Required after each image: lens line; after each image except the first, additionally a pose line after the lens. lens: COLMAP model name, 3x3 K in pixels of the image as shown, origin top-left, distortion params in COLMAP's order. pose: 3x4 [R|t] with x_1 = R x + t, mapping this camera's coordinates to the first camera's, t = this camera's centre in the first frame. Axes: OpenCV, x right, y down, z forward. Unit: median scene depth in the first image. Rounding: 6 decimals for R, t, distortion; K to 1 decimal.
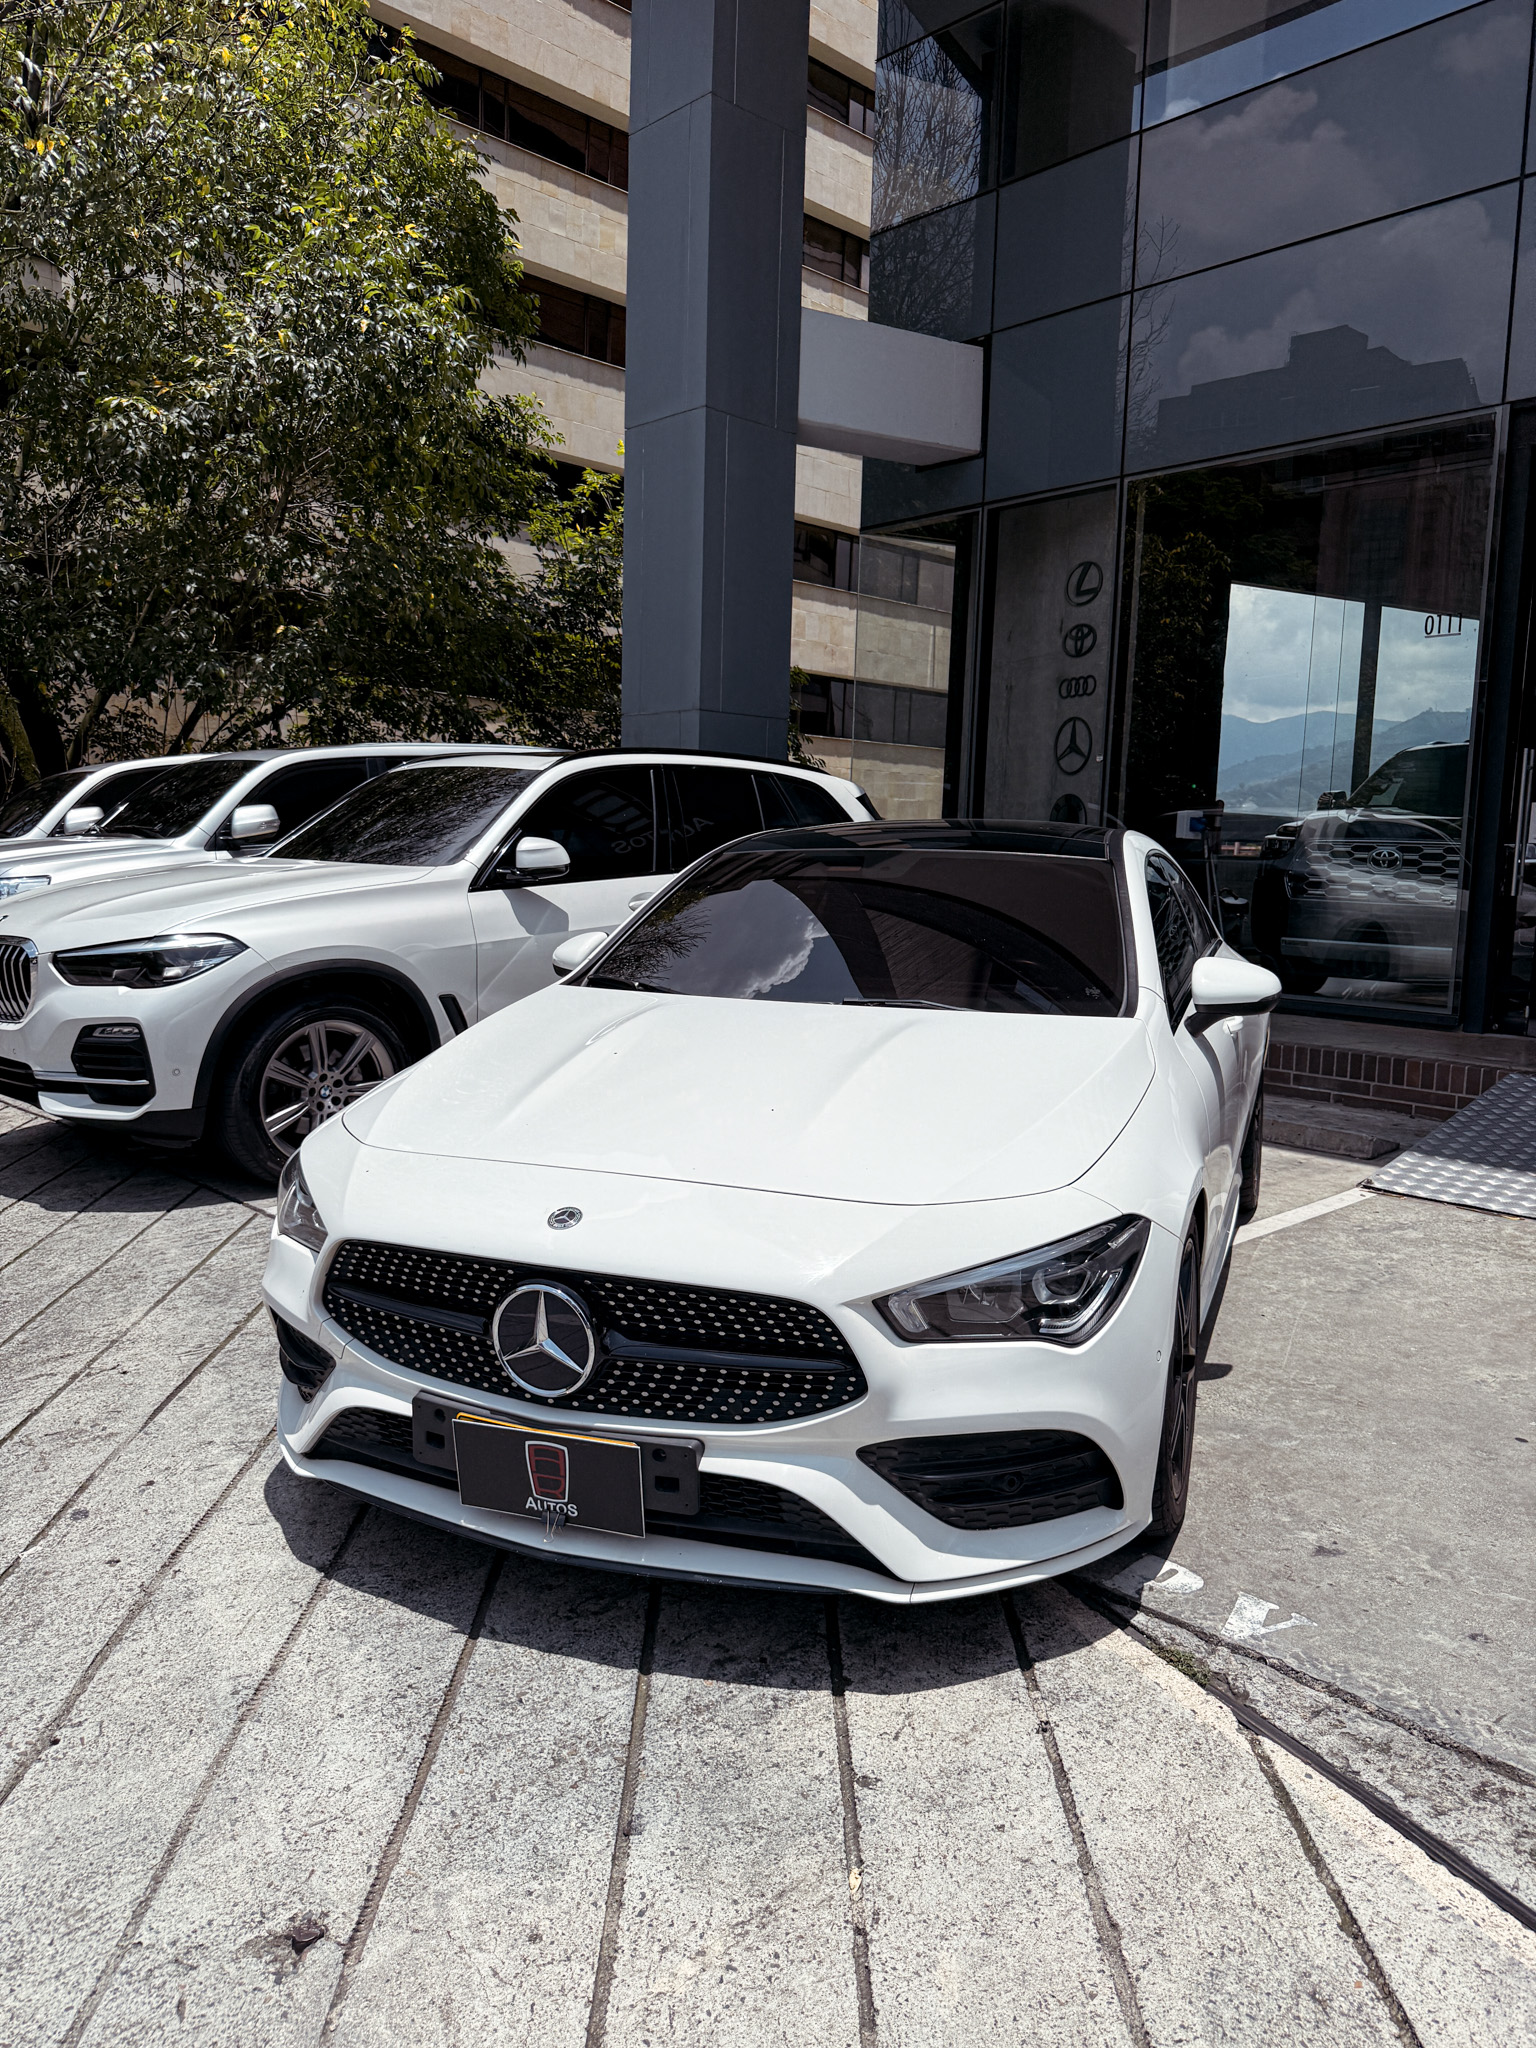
lens RADIAL K [[1423.5, 0, 768.0], [0, 1423.5, 1024.0], [0, 0, 1]] dist [0.045693, -0.075839]
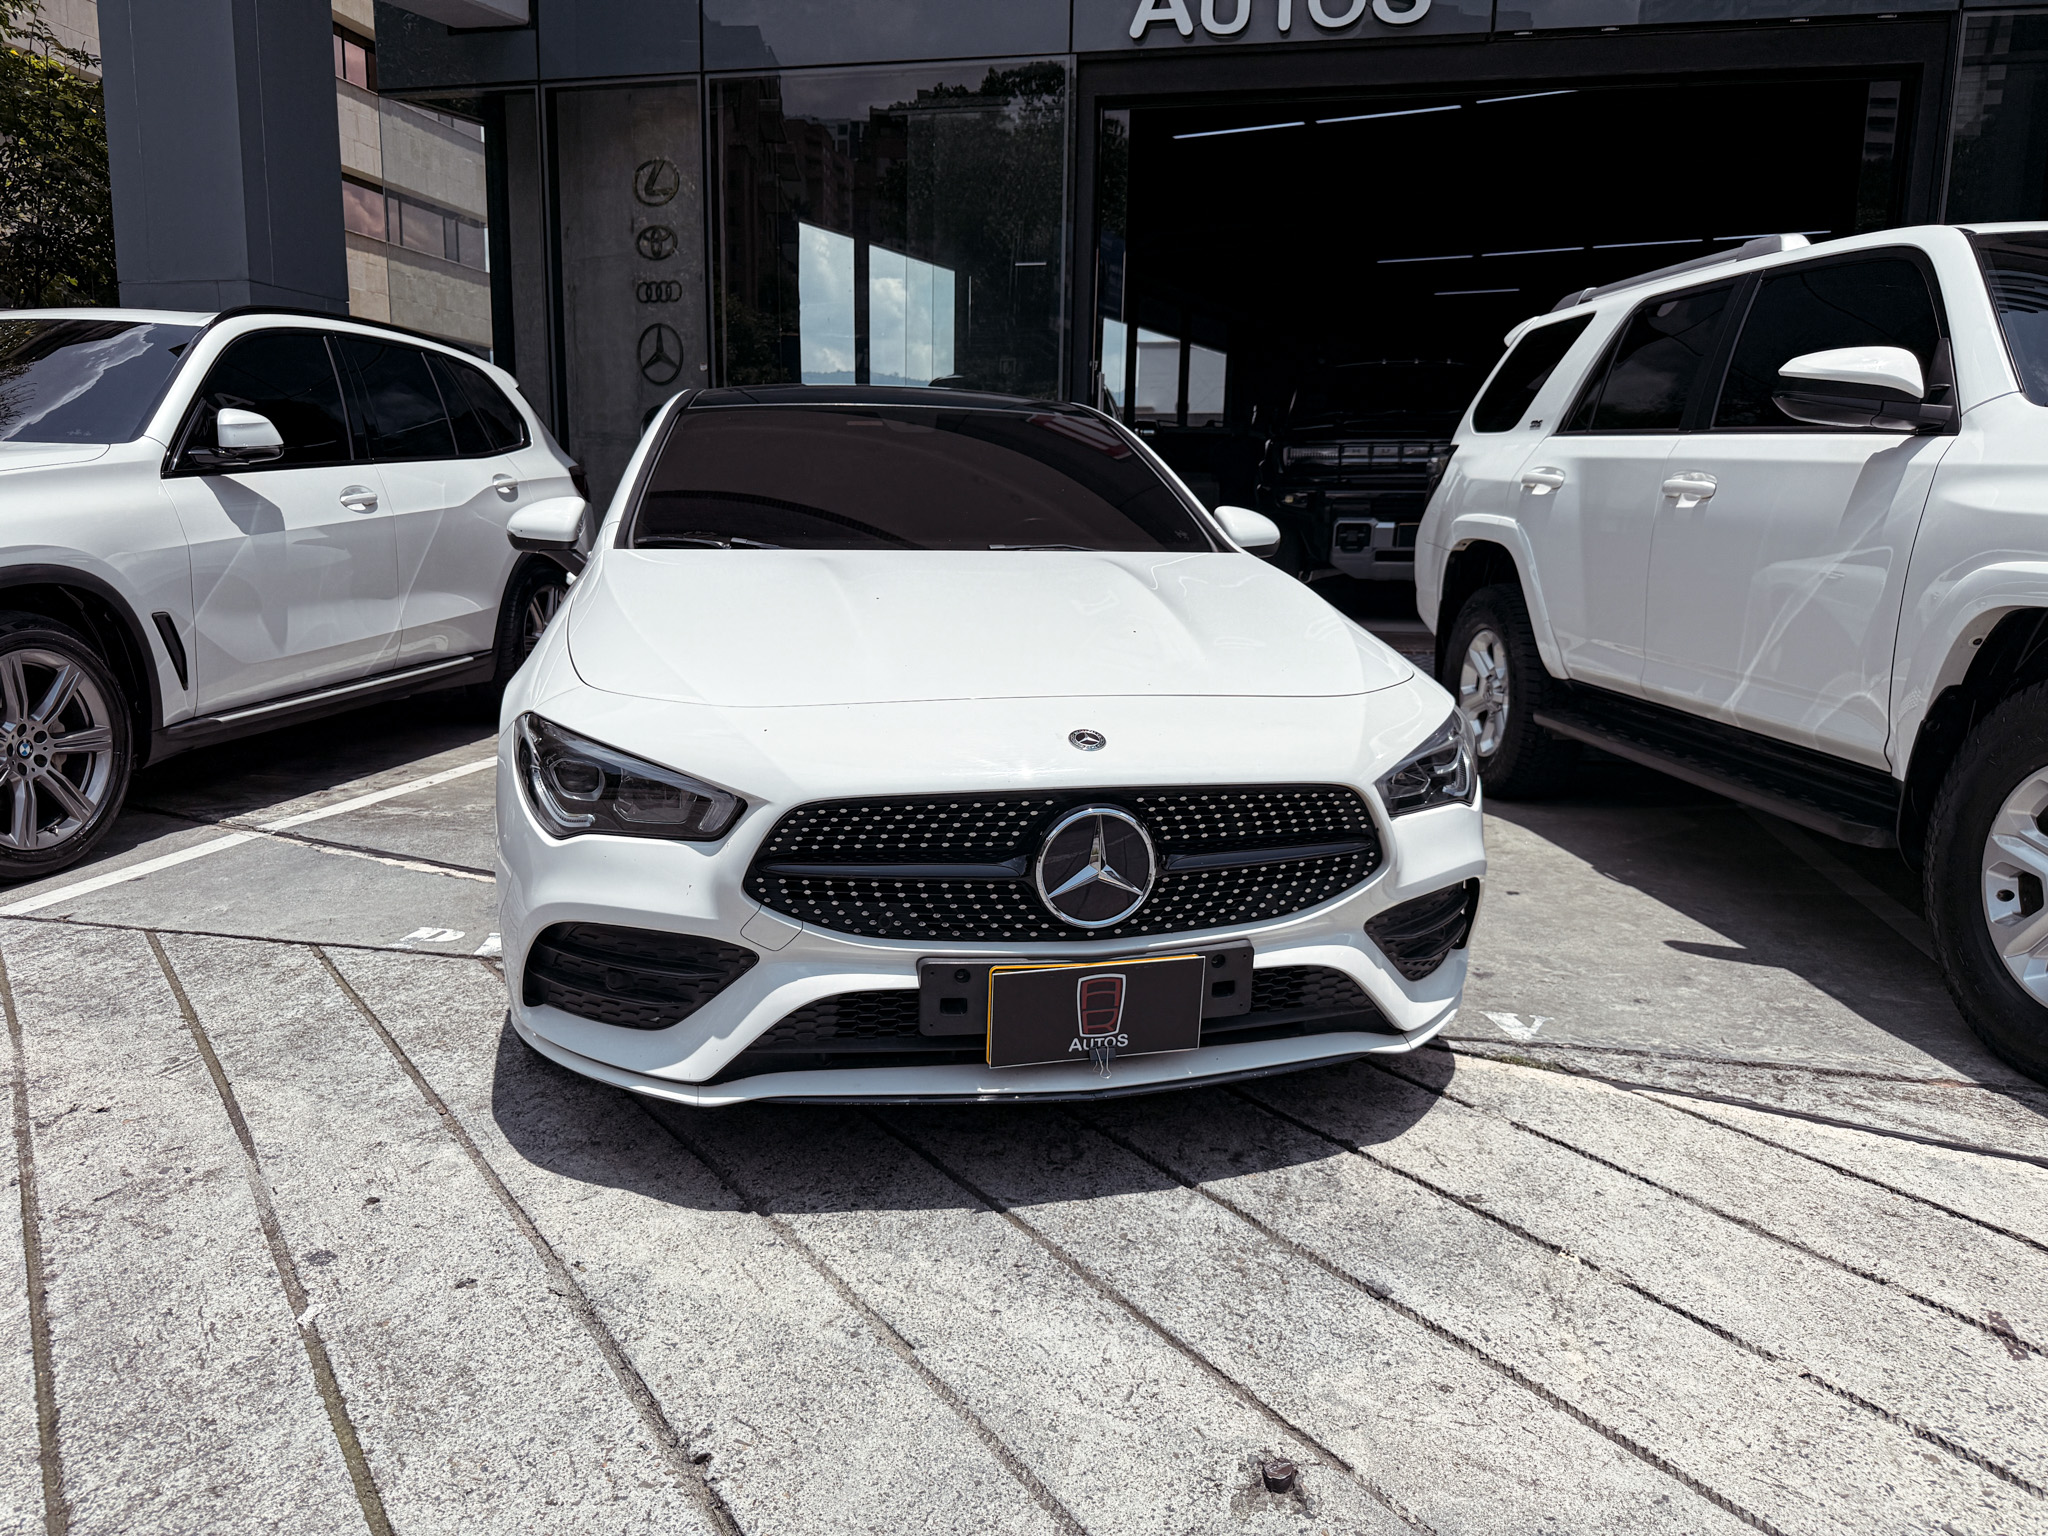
lens RADIAL K [[1435.7, 0, 1007.1], [0, 1435.7, 748.0], [0, 0, 1]] dist [0.044017, -0.056296]
pose [[0.829688, -0.099837, 0.549226, -0.657933], [0.071496, 0.994779, 0.072822, 0.065641], [-0.553629, -0.021152, 0.832495, 0.233160]]
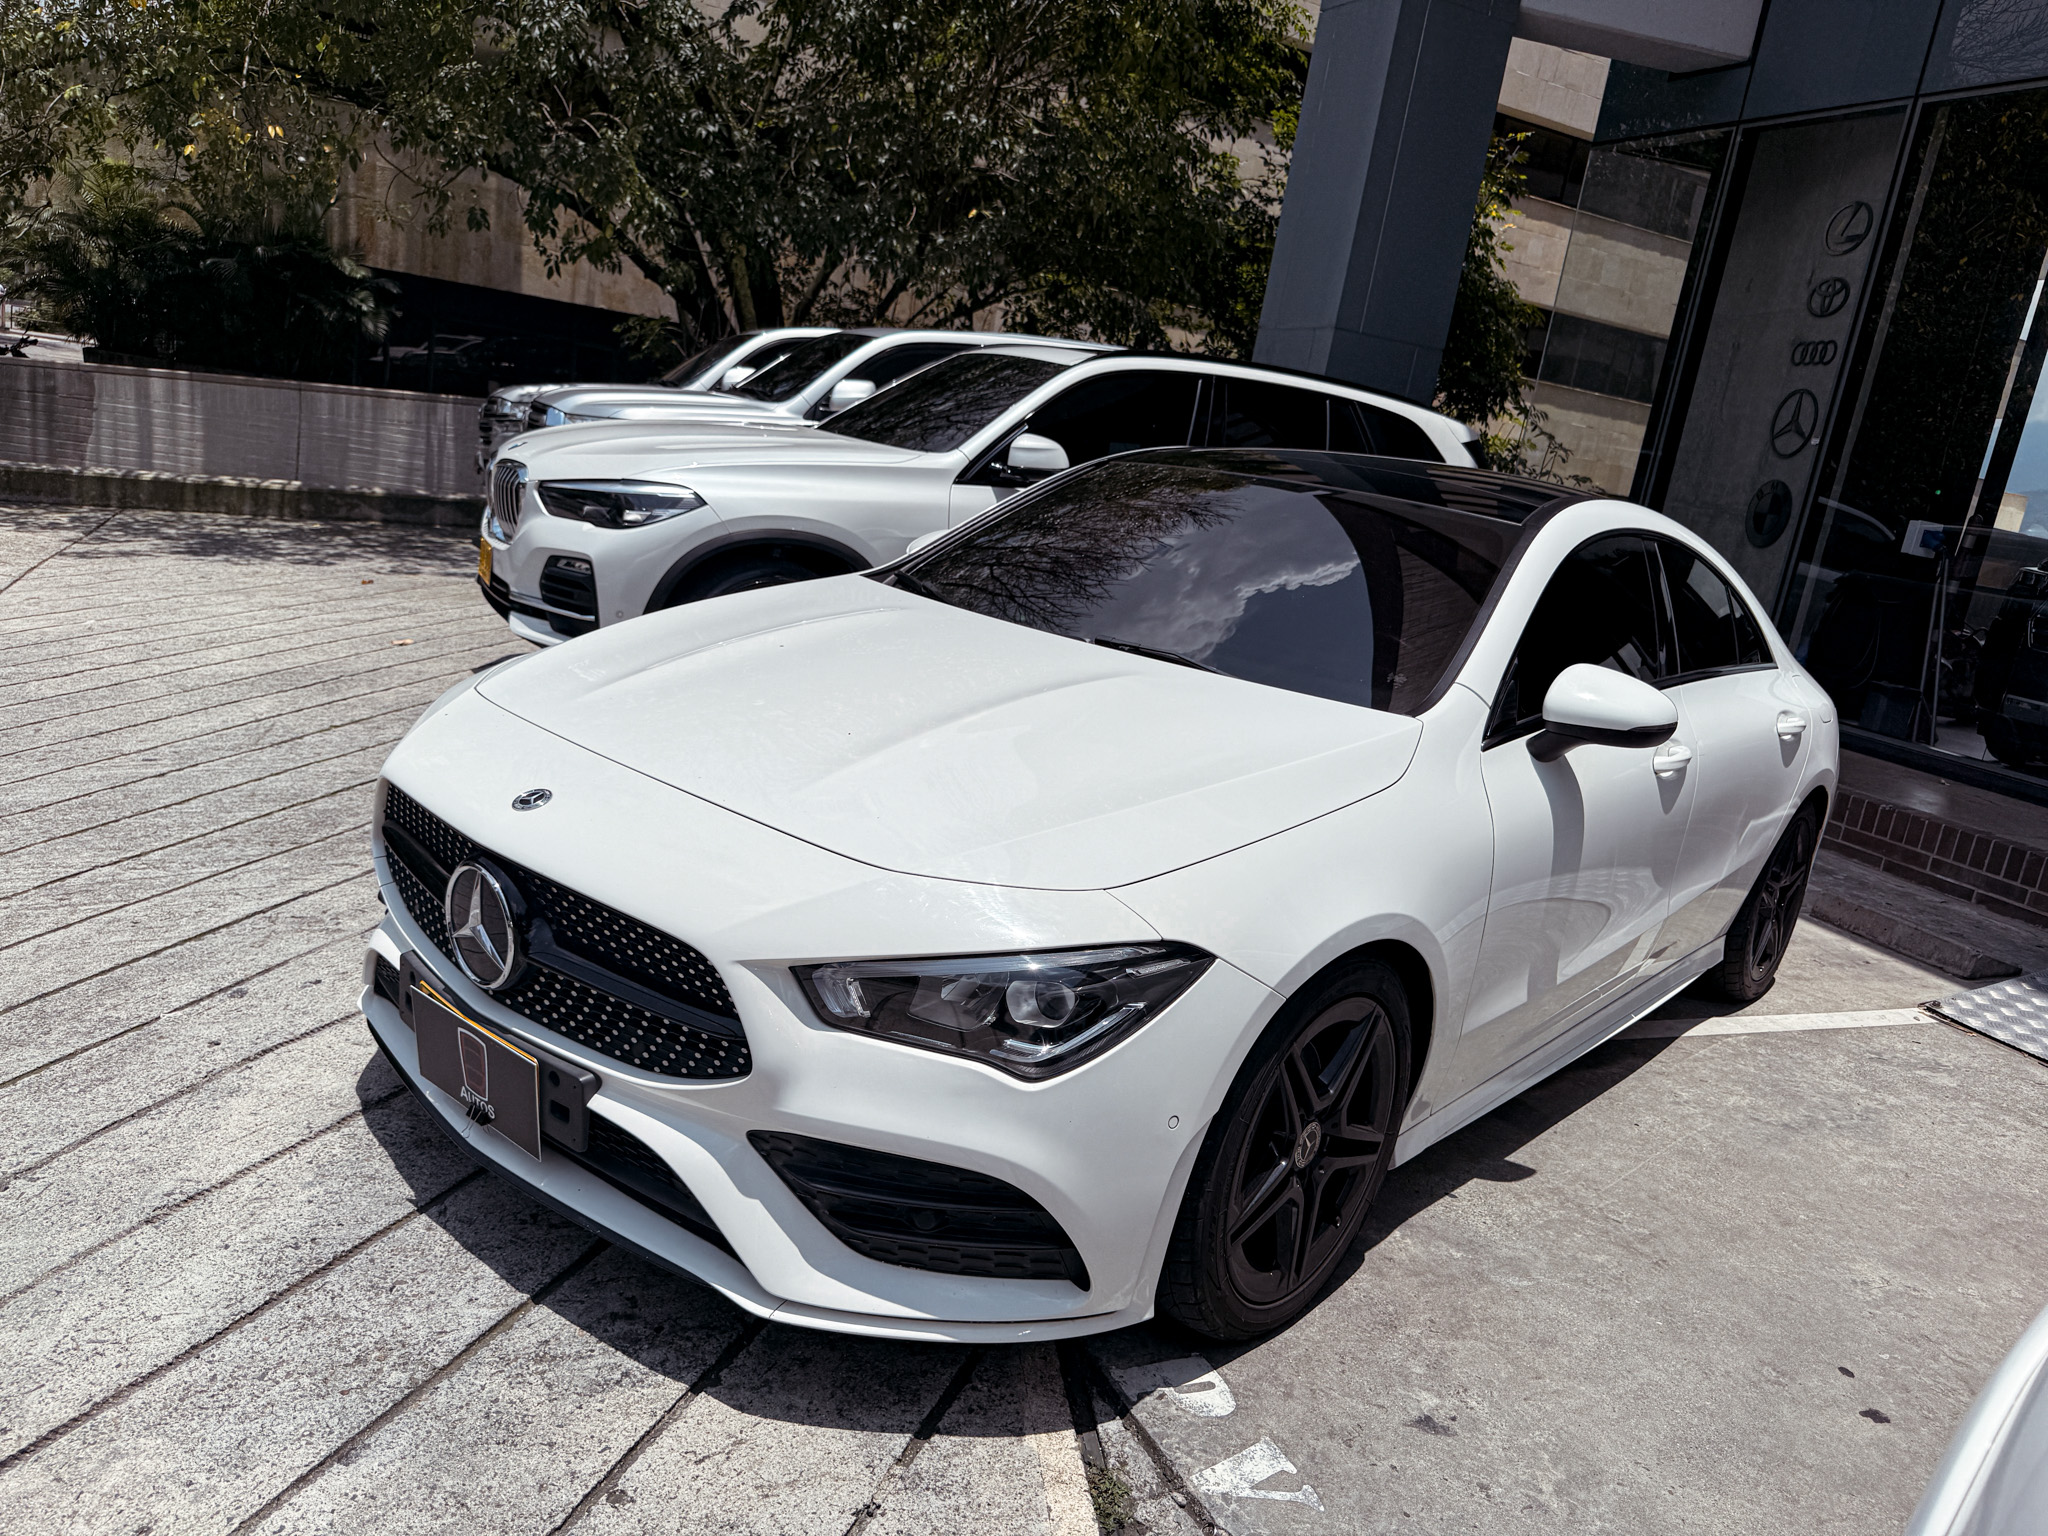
lens RADIAL K [[1437.3, 0, 1030.8], [0, 1437.3, 767.0], [0, 0, 1]] dist [0.024137, -0.036818]
pose [[0.933460, 0.195299, -0.300852, 0.391555], [-0.172649, 0.979854, 0.100392, -0.026731], [0.314397, -0.041770, 0.948372, 0.224347]]
